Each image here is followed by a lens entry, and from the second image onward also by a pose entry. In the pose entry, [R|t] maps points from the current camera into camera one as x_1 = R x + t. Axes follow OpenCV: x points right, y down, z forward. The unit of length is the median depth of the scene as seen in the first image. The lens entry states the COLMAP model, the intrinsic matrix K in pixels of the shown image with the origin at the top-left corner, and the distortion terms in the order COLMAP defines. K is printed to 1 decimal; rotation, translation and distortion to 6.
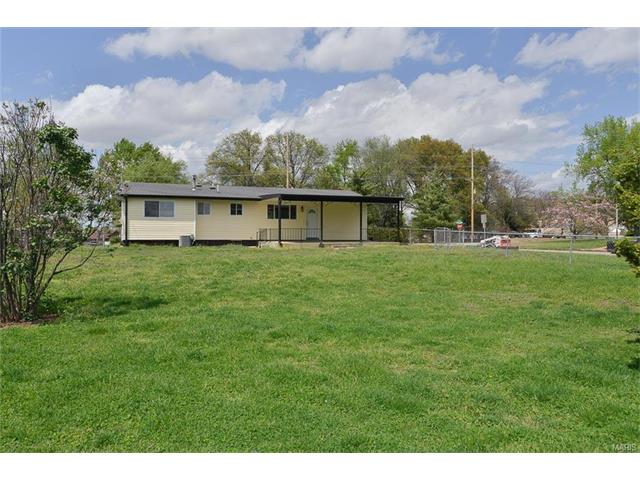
lens RADIAL K [[515.9, 0, 320.0], [0, 515.9, 240.0], [0, 0, 1]] dist [0.002074, -0.001260]
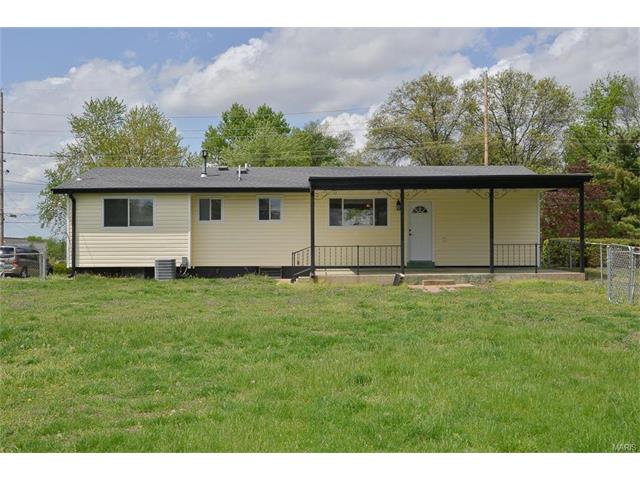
lens RADIAL K [[790.1, 0, 320.0], [0, 790.1, 240.0], [0, 0, 1]] dist [-0.026717, -0.058155]
pose [[0.926431, -0.008851, -0.376359, 0.195106], [0.002490, 0.999846, -0.017386, -0.013162], [0.376455, 0.015170, 0.926311, 0.260701]]
